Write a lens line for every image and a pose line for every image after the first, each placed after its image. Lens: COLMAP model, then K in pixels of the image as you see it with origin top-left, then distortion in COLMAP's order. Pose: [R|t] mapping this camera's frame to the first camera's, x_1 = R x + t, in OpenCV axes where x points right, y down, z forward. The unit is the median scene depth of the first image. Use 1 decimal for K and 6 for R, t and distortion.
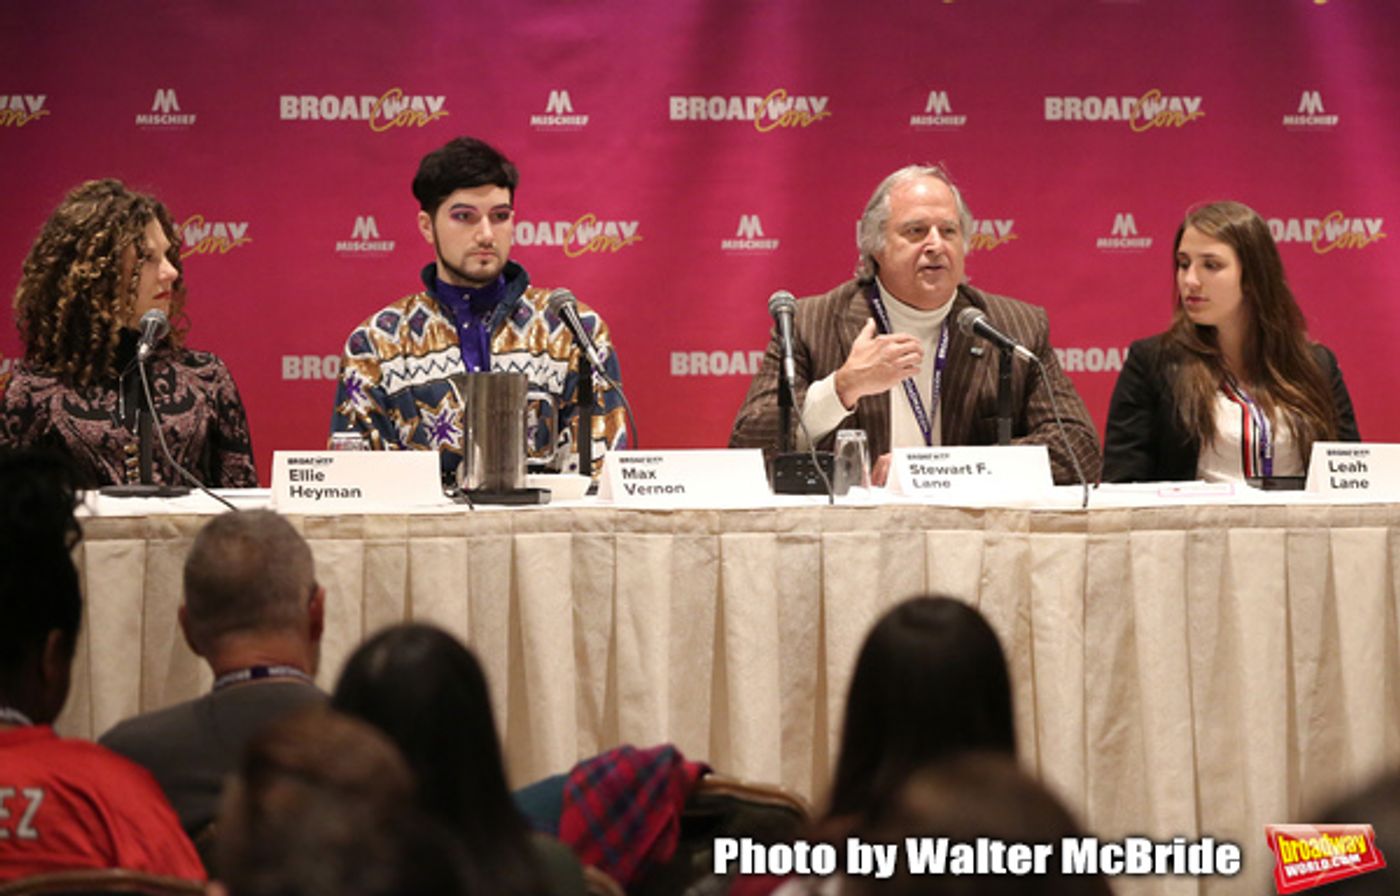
lens RADIAL K [[6540.7, 0, 849.0], [0, 6540.7, 414.6], [0, 0, 1]] dist [0.232030, 0.000000]
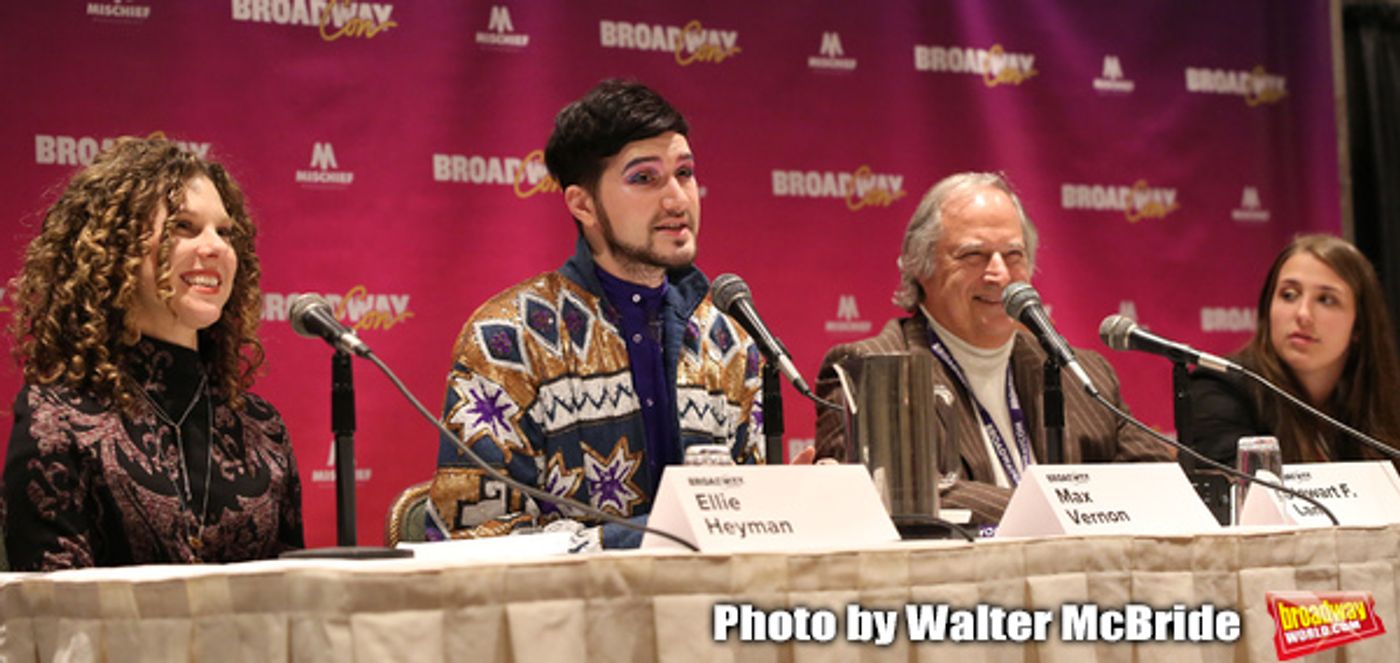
lens RADIAL K [[3396.1, 0, 674.7], [0, 3396.1, 407.3], [0, 0, 1]] dist [-0.085397, 0.000000]
pose [[0.908403, -0.018773, 0.417673, -0.226116], [0.054302, 0.995827, -0.073345, 0.024239], [-0.414554, 0.089307, 0.905632, 0.693531]]
